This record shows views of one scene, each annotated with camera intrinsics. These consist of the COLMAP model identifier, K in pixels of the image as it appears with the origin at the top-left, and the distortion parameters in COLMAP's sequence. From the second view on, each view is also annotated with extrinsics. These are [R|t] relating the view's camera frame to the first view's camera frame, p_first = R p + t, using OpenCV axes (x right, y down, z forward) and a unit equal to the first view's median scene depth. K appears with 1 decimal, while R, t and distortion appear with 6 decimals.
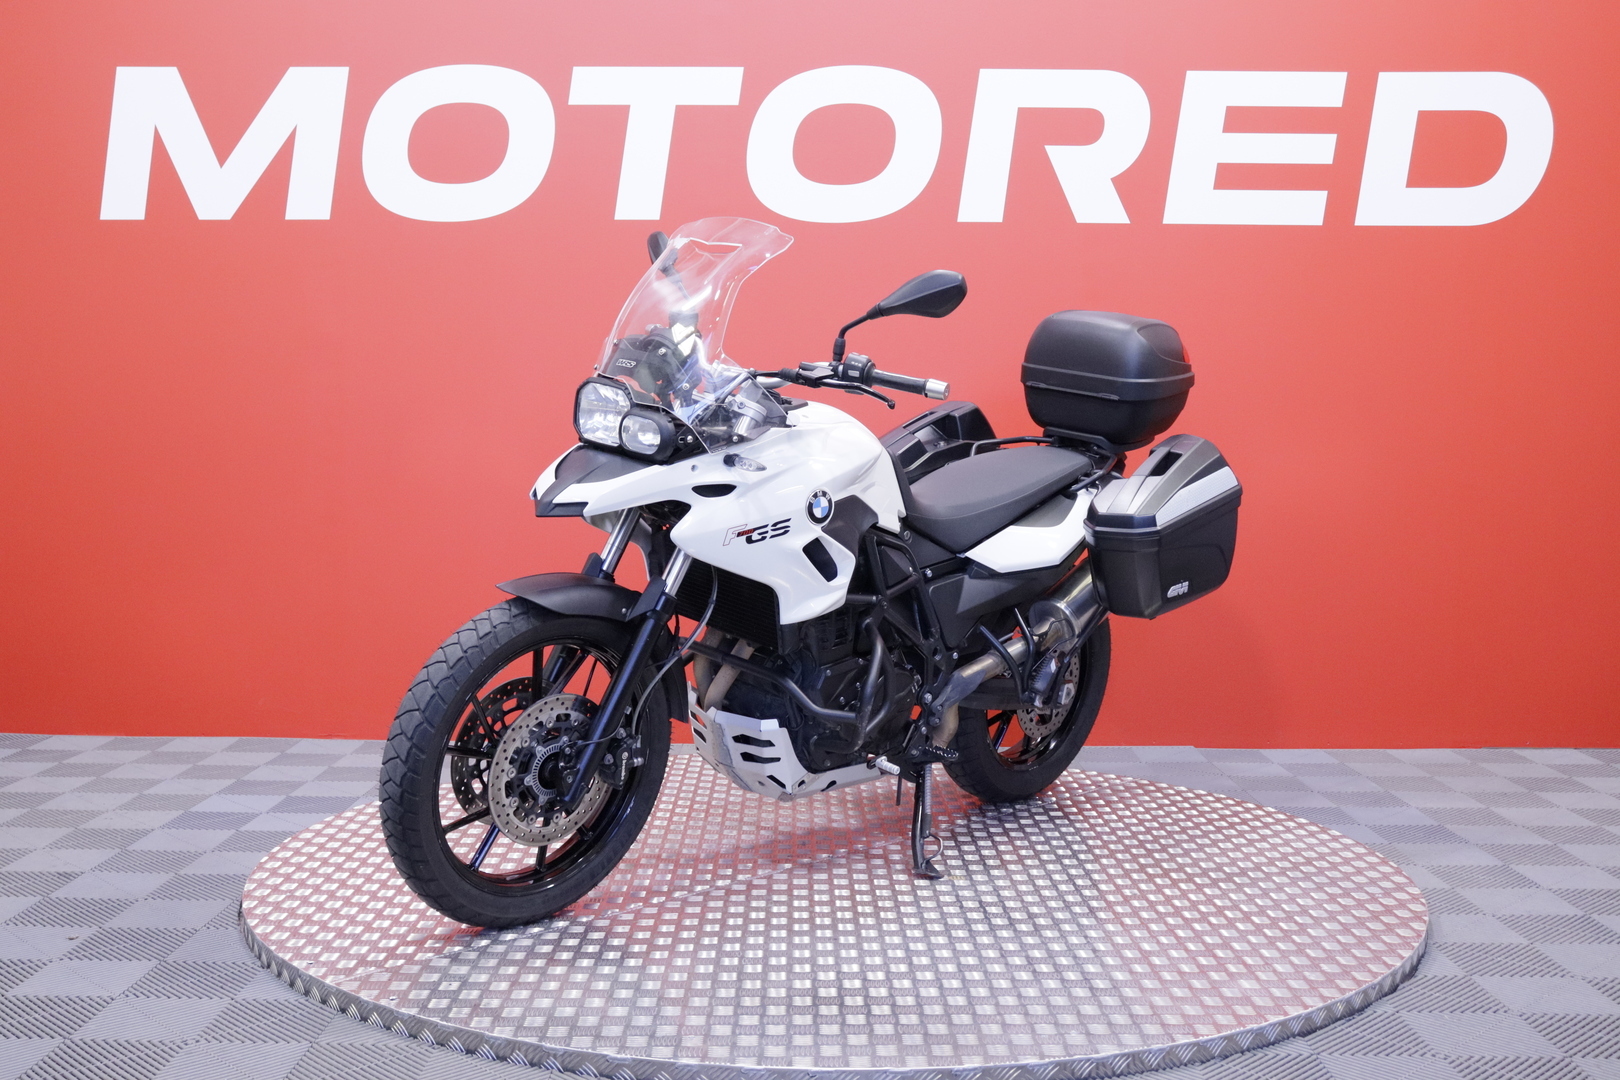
lens RADIAL K [[1709.1, 0, 810.0], [0, 1709.1, 540.0], [0, 0, 1]] dist [-0.119401, 0.323821]
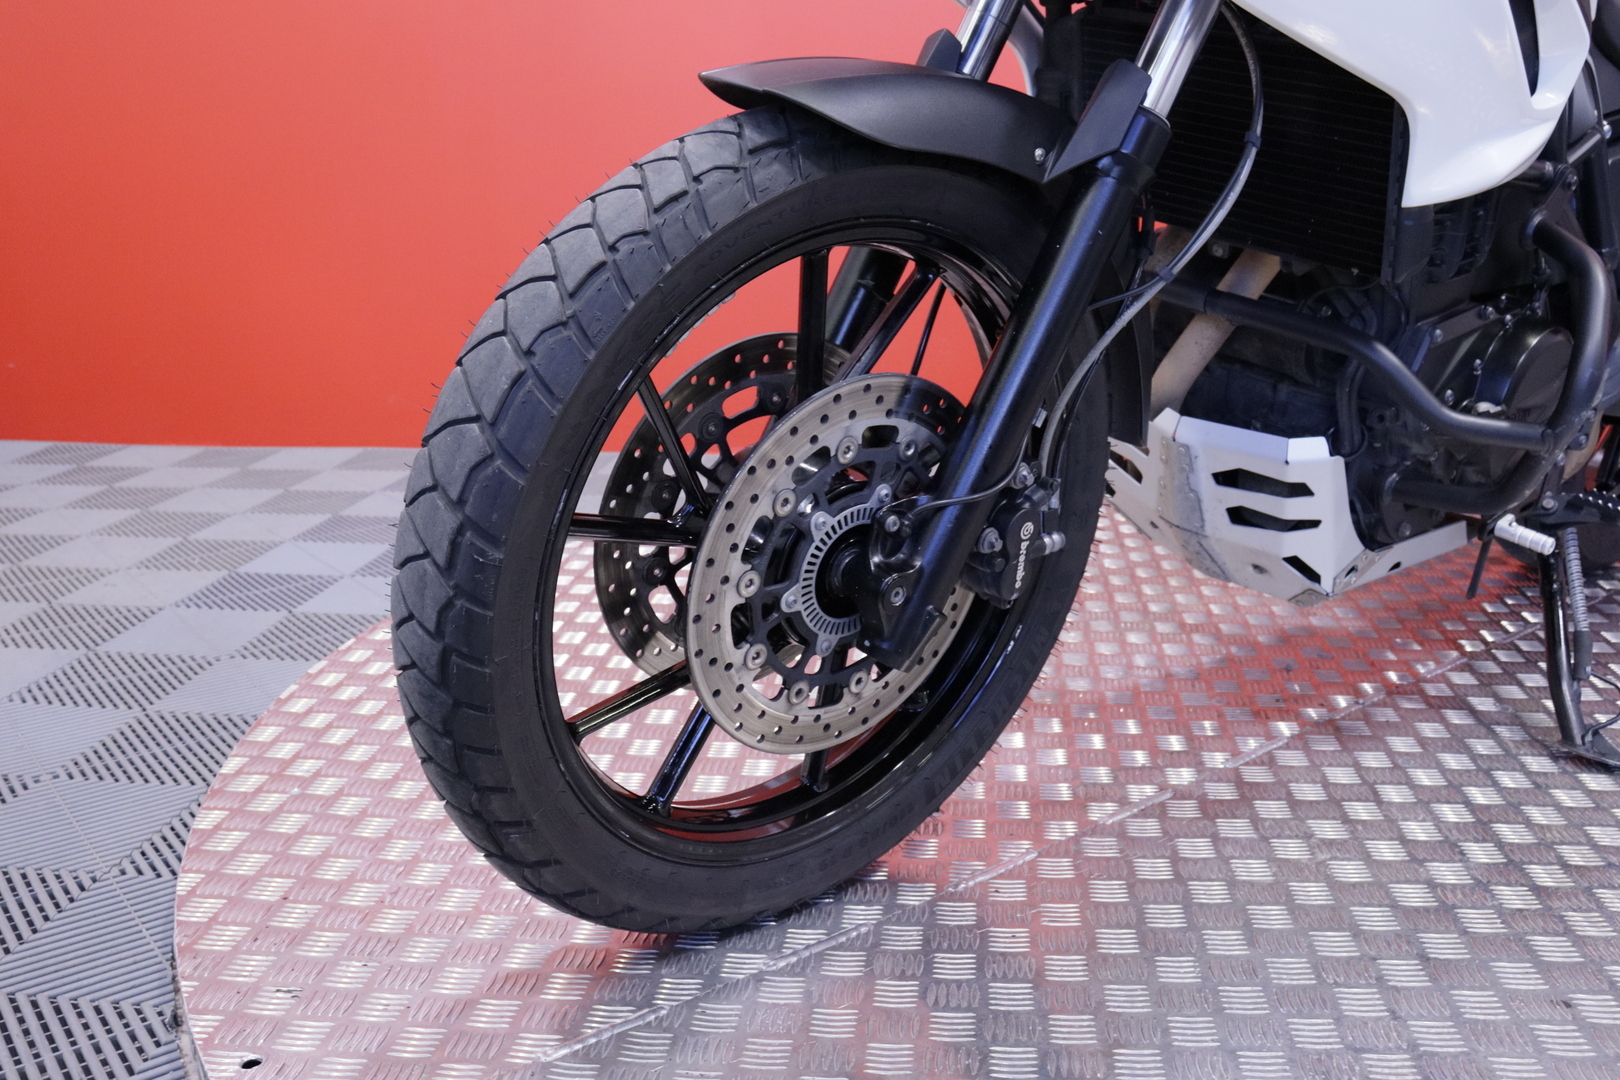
lens RADIAL K [[1497.5, 0, 772.5], [0, 1497.5, 537.0], [0, 0, 1]] dist [-0.159234, 0.194239]
pose [[0.989735, 0.015248, -0.142102, -0.119138], [0.011378, 0.982730, 0.184698, 0.063395], [0.142464, -0.184418, 0.972468, 0.657553]]
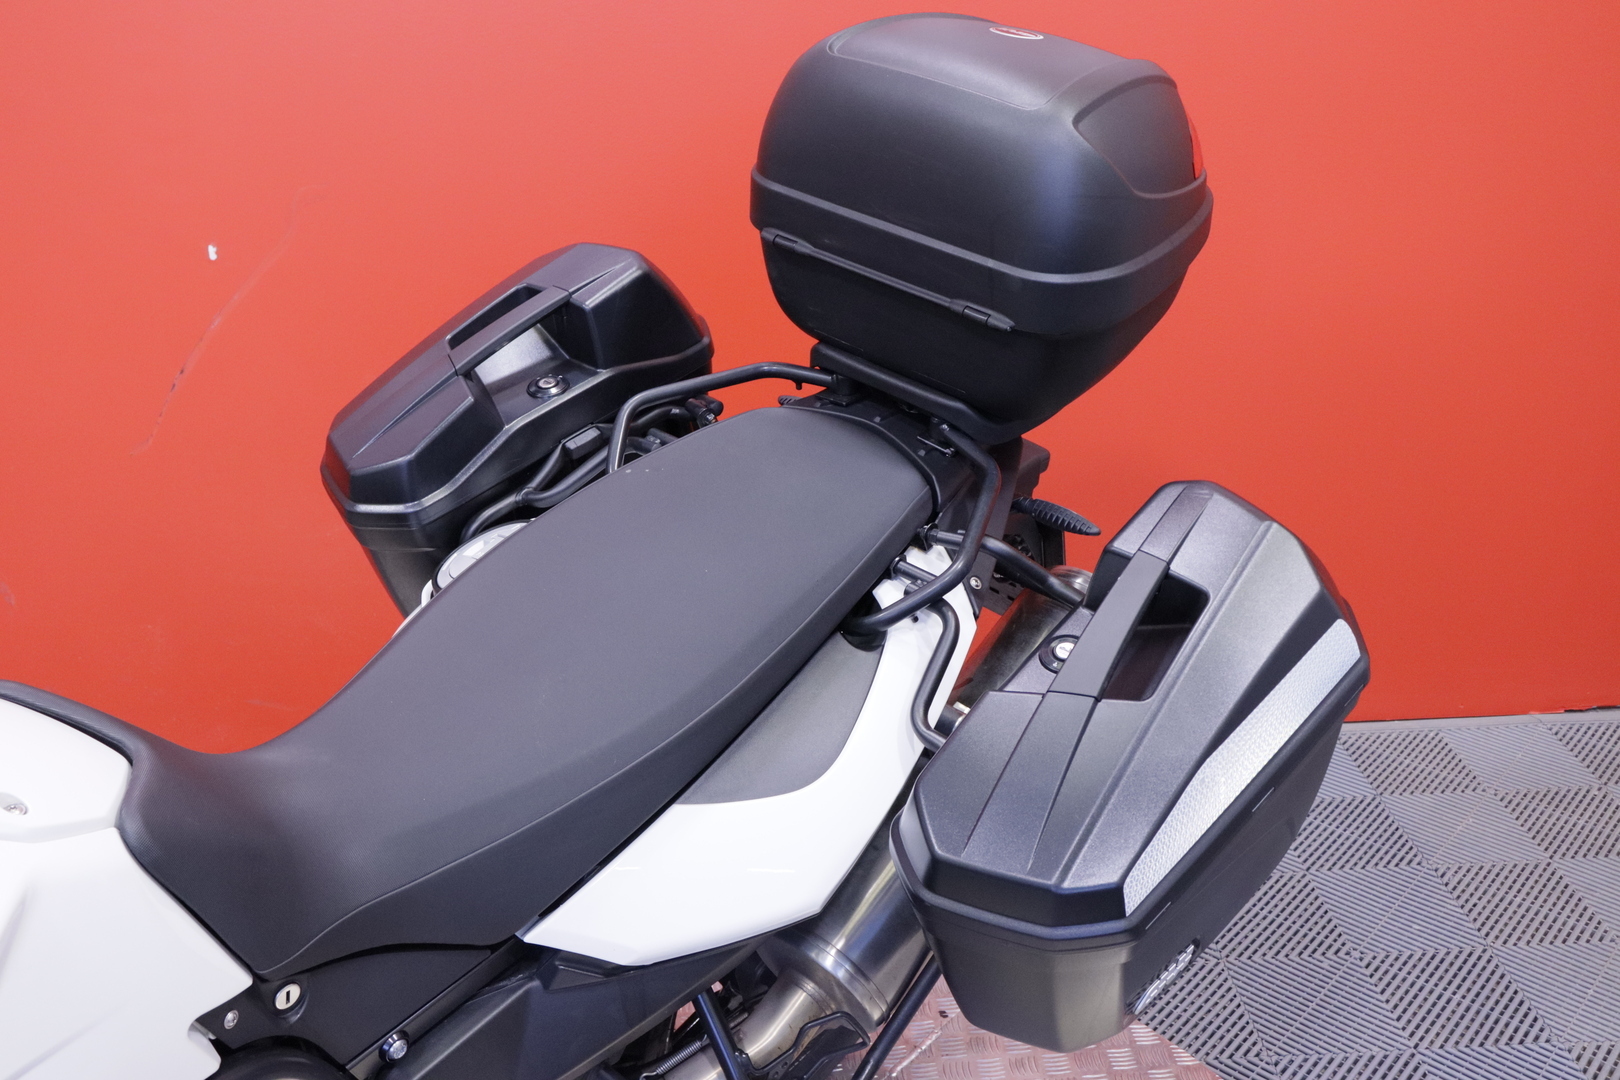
lens RADIAL K [[1497.5, 0, 772.5], [0, 1497.5, 537.0], [0, 0, 1]] dist [-0.159234, 0.194239]
pose [[0.998916, -0.030713, 0.034989, 0.157614], [0.017285, 0.942479, 0.333817, -0.187780], [-0.043229, -0.332851, 0.941988, 0.917917]]
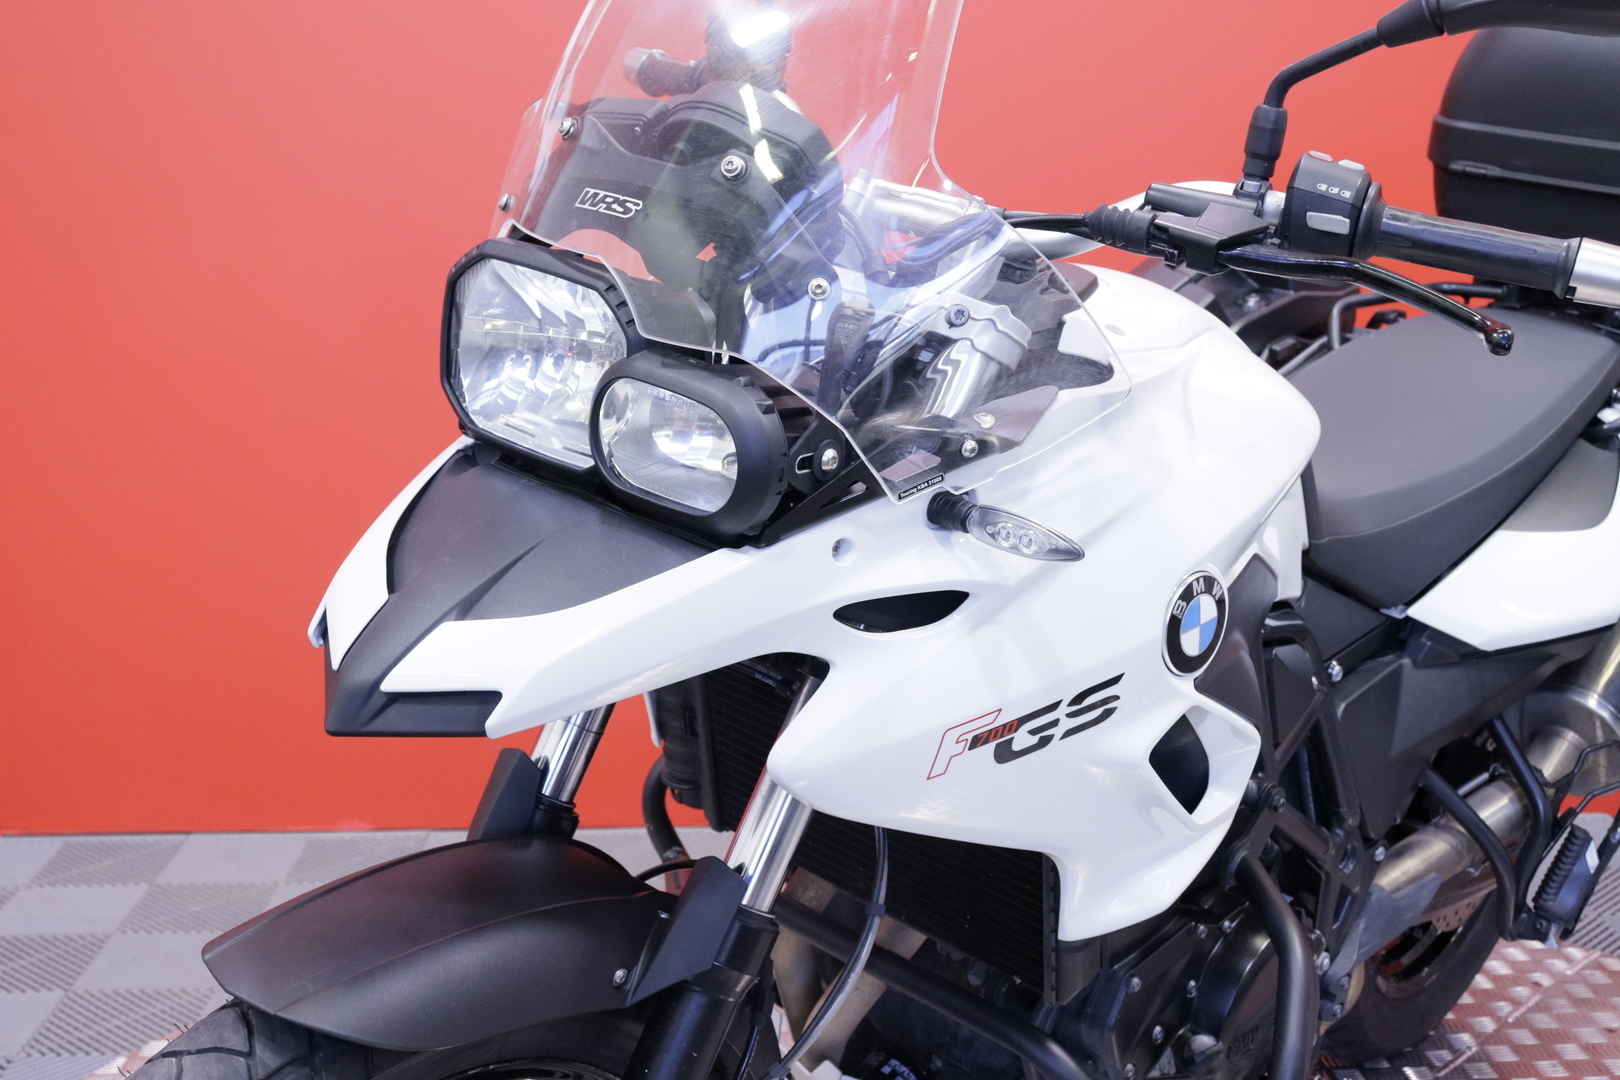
lens RADIAL K [[2054.8, 0, 810.0], [0, 2054.8, 540.0], [0, 0, 1]] dist [0.002183, -0.024943]
pose [[0.999252, -0.016666, 0.034904, -0.084853], [0.012062, 0.991677, 0.128188, -0.089639], [-0.036750, -0.127671, 0.991136, 0.621860]]
